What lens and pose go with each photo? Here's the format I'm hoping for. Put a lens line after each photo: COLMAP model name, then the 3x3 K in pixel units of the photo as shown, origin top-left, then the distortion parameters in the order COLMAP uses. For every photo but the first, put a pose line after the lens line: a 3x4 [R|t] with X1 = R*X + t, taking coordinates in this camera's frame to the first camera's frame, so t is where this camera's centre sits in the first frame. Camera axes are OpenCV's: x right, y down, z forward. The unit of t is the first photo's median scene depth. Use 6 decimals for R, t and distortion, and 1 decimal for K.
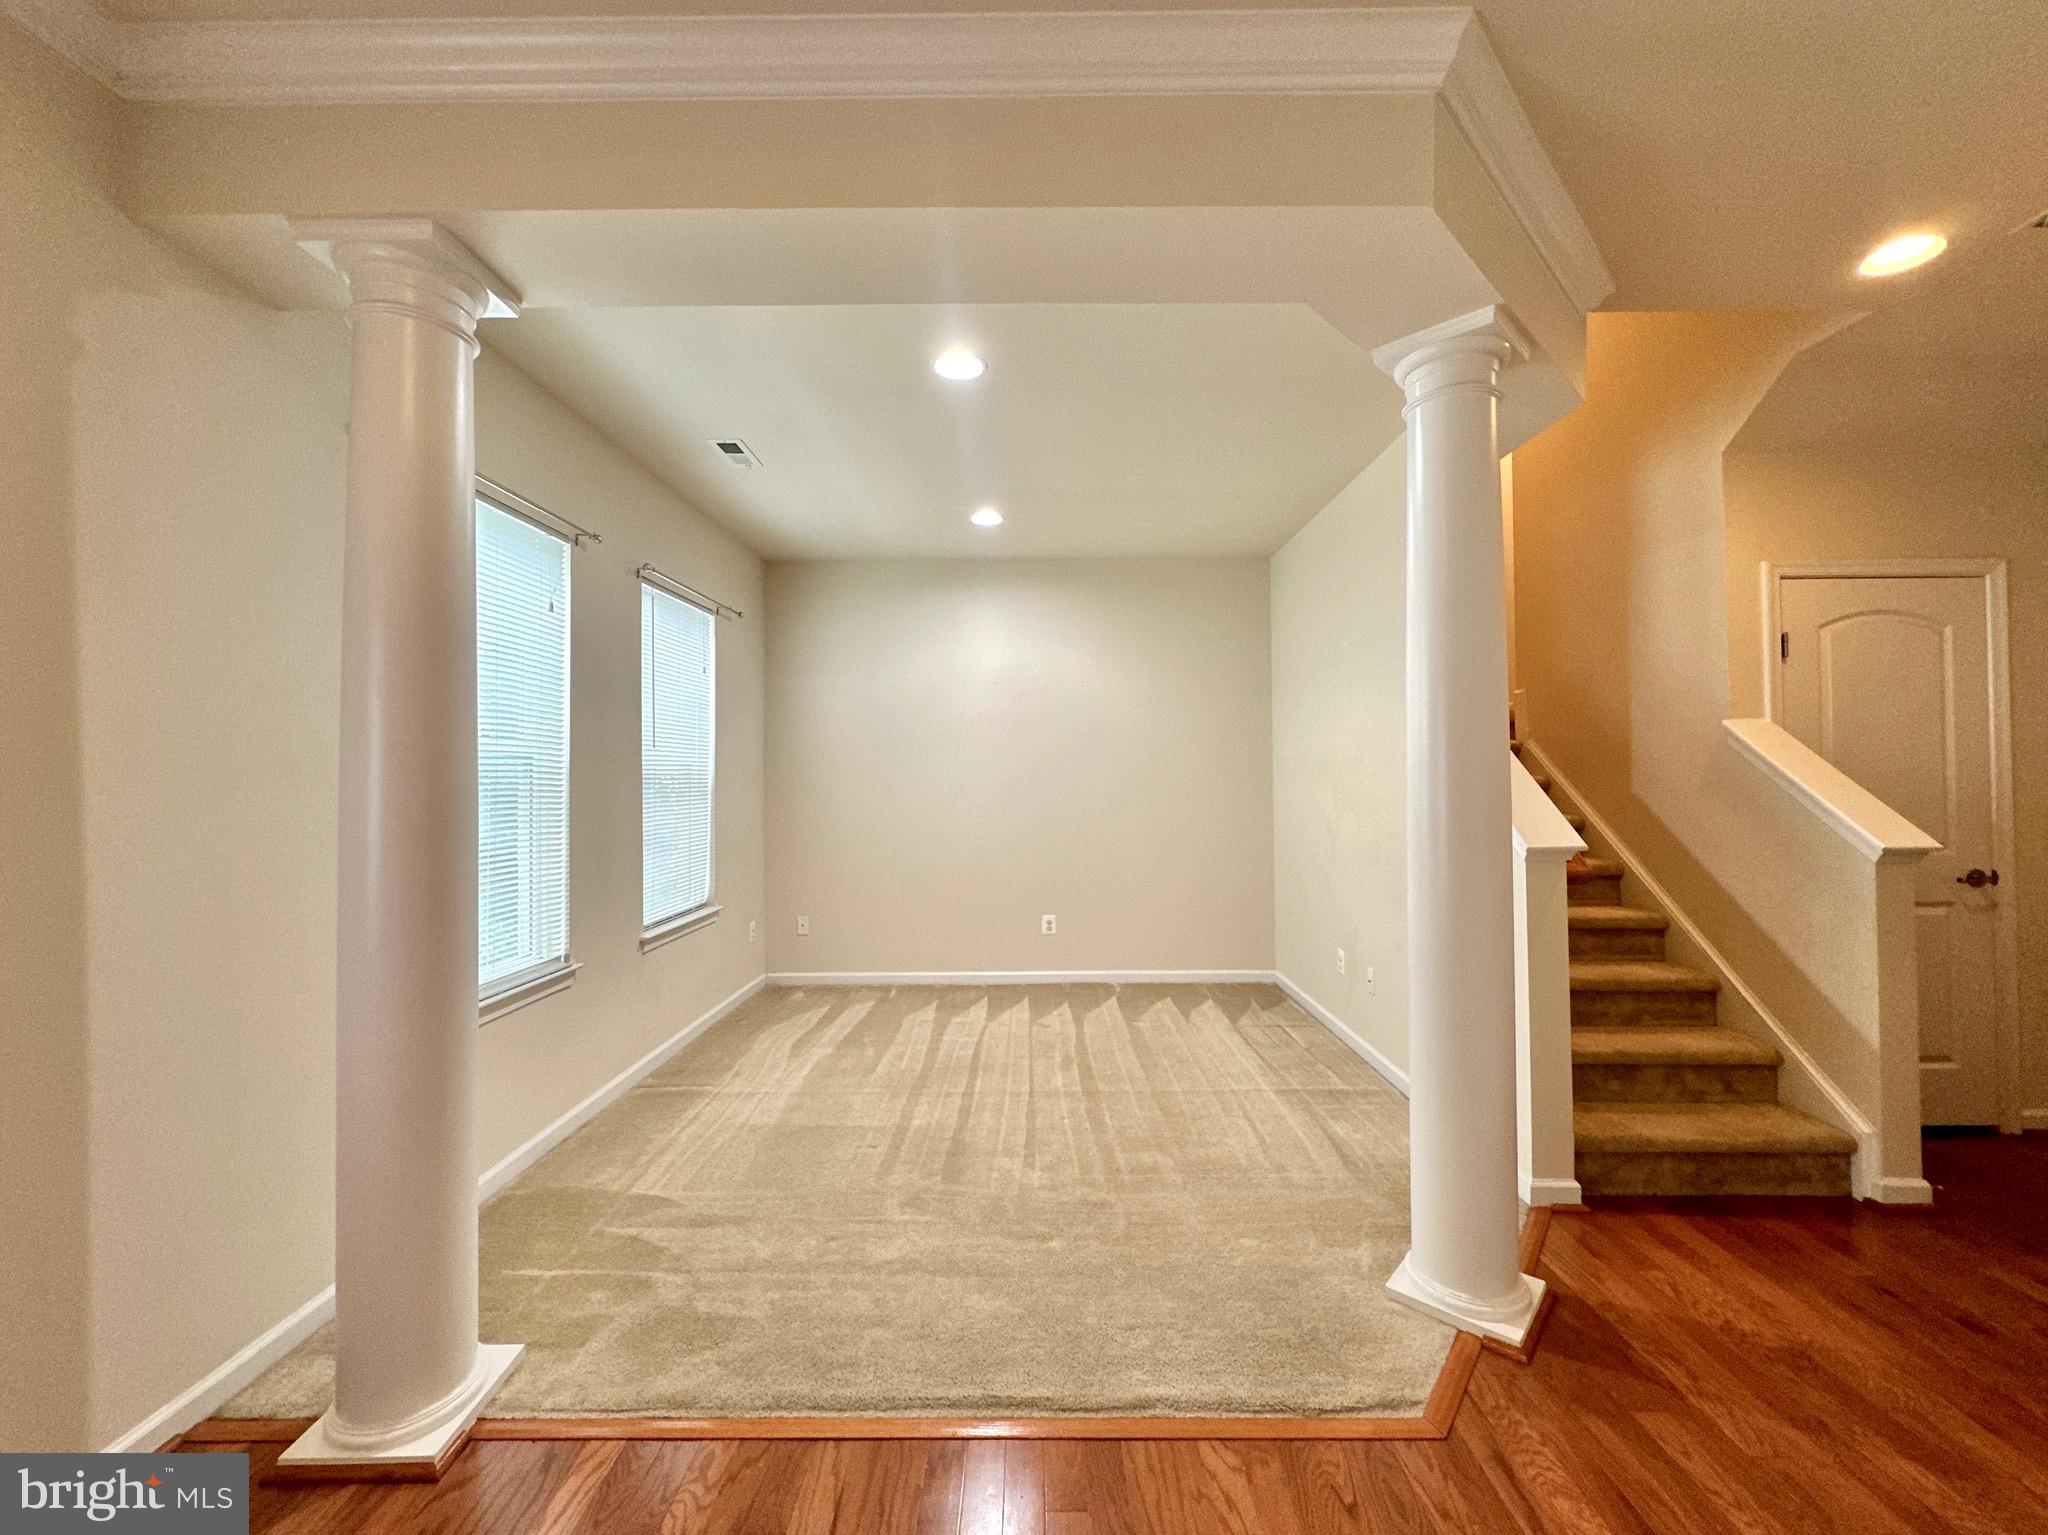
lens RADIAL K [[837.9, 0, 1024.0], [0, 837.9, 767.5], [0, 0, 1]] dist [-0.001392, -0.000233]
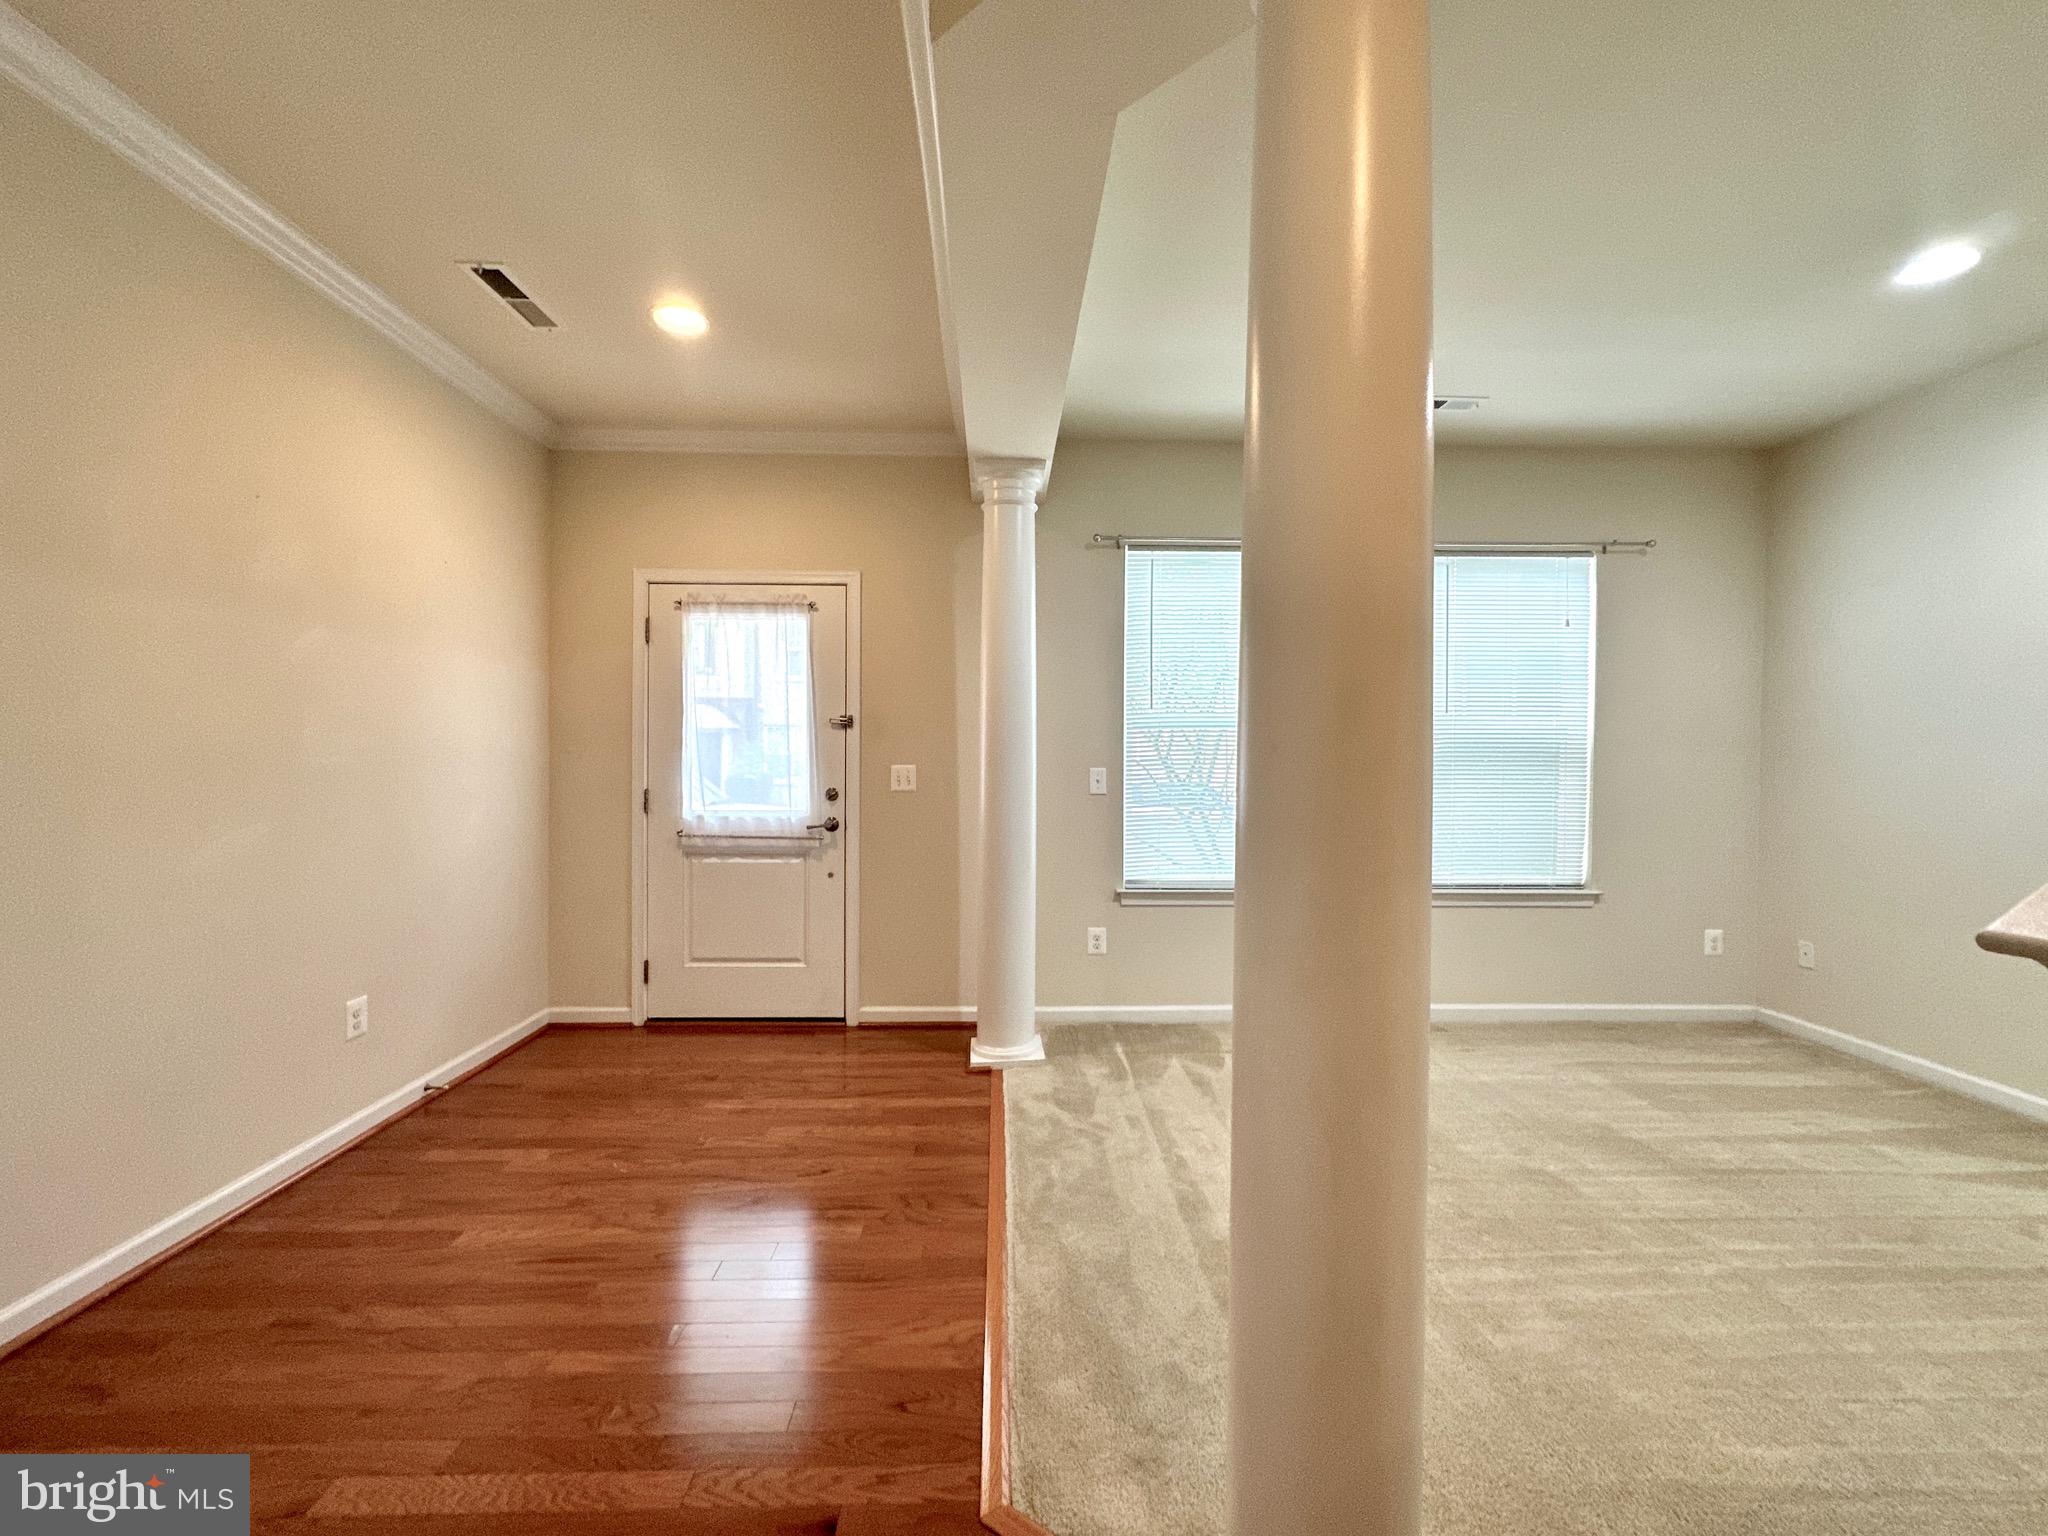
lens RADIAL K [[837.9, 0, 1024.0], [0, 837.9, 768.0], [0, 0, 1]] dist [-0.001392, -0.000233]
pose [[0.040816, 0.022067, -0.998923, 0.557271], [0.004428, 0.999742, 0.022266, 0.018563], [0.999157, -0.005332, 0.040708, 0.430409]]
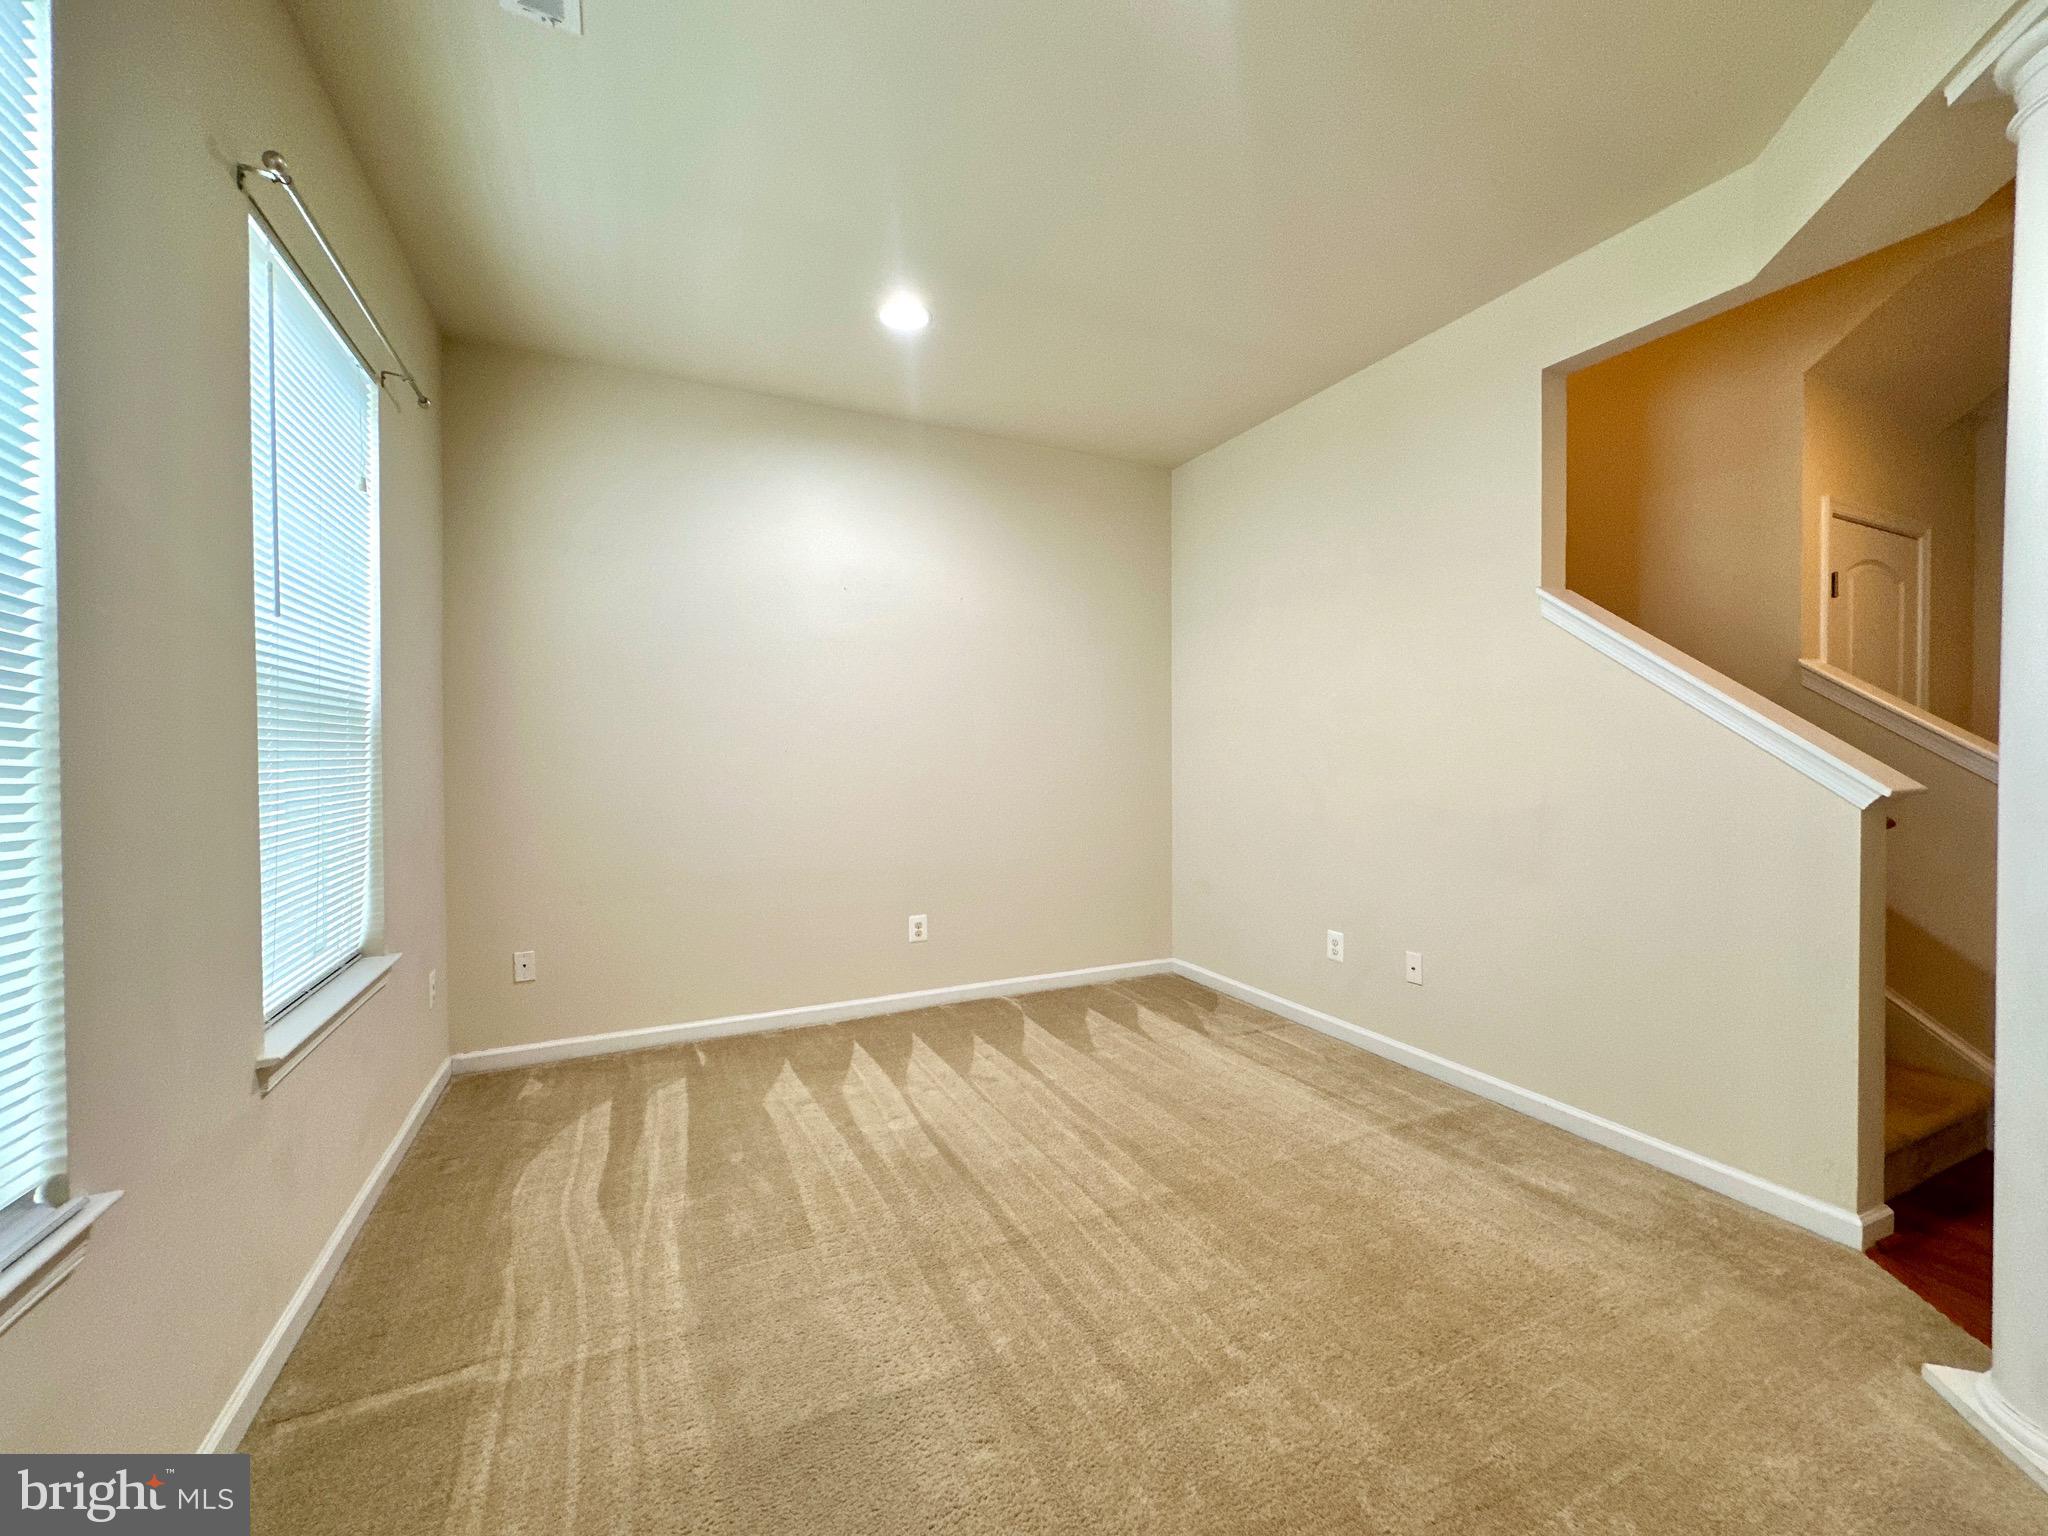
lens RADIAL K [[819.4, 0, 1024.0], [0, 819.4, 768.0], [0, 0, 1]] dist [-0.002965, 0.000244]
pose [[0.895516, -0.002162, 0.445024, -0.279390], [-0.009446, 0.999671, 0.023864, 0.041089], [-0.444929, -0.025574, 0.895201, 0.440880]]
